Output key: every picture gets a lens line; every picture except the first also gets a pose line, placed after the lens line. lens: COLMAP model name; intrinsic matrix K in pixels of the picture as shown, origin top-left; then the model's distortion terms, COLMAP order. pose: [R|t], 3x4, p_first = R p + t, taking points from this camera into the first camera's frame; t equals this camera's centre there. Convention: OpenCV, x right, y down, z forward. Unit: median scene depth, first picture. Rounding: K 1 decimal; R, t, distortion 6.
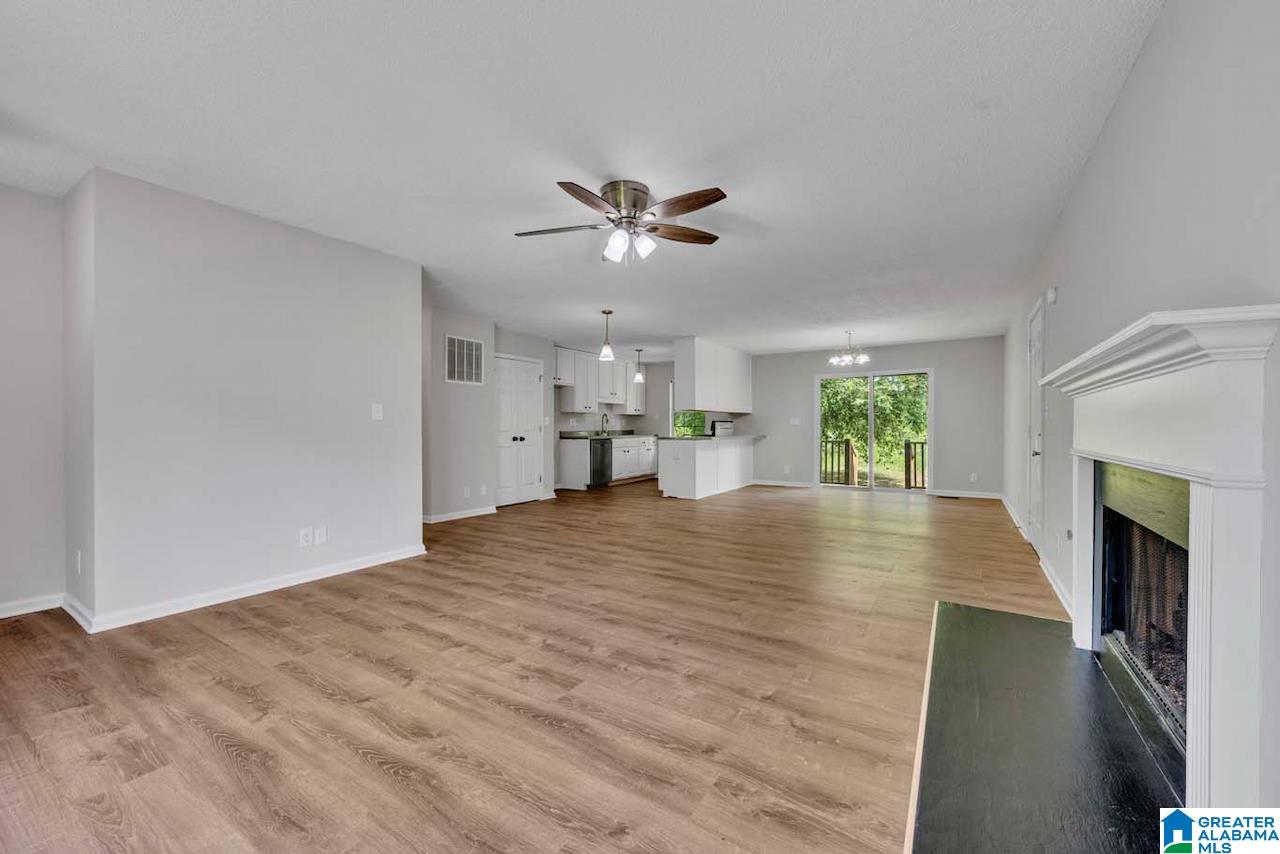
lens RADIAL K [[495.6, 0, 637.9], [0, 495.6, 426.1], [0, 0, 1]] dist [-0.004116, 0.000212]
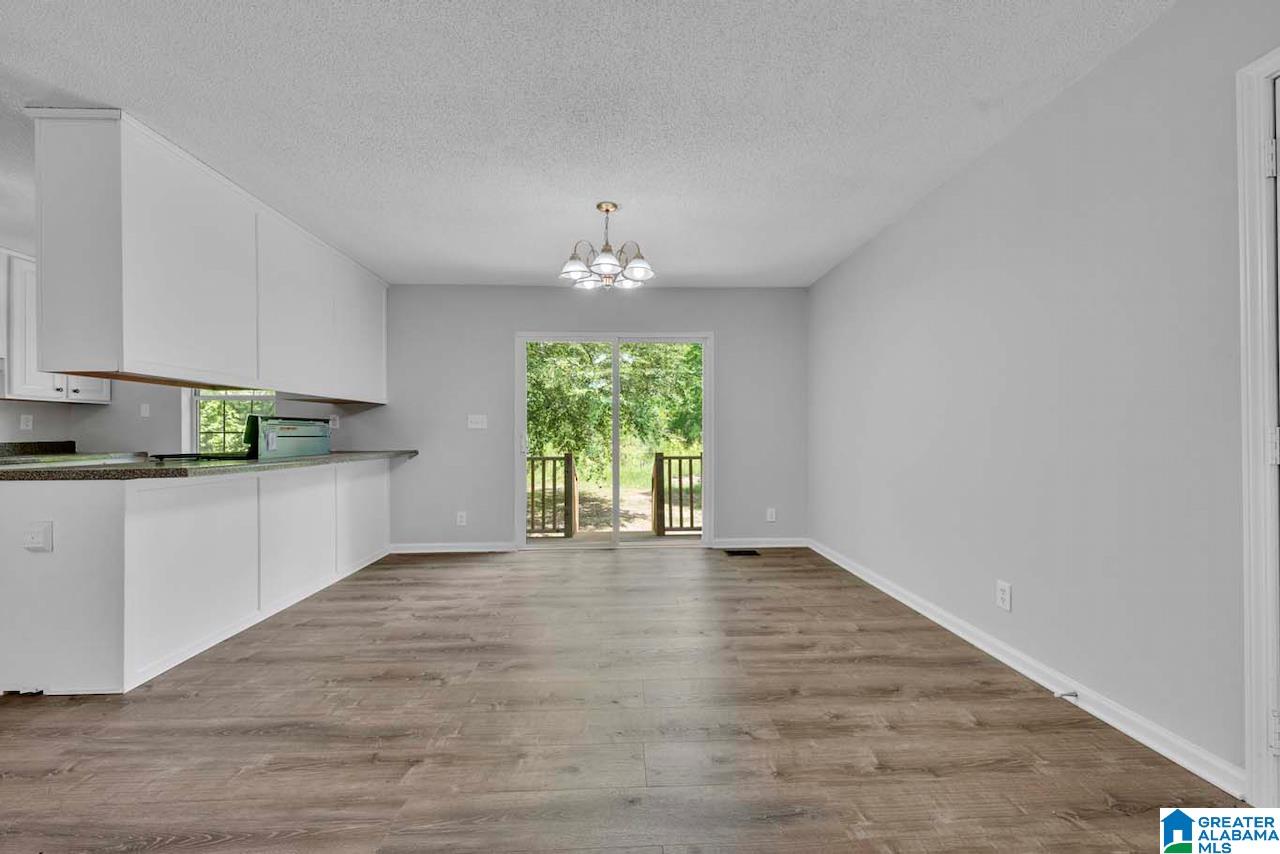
lens RADIAL K [[462.1, 0, 619.9], [0, 462.1, 436.0], [0, 0, 1]] dist [-0.001114, -0.000005]
pose [[0.826114, -0.007627, 0.563451, 0.695322], [0.006056, 0.999971, 0.004658, 0.014400], [-0.563470, -0.000435, 0.826137, 2.145593]]
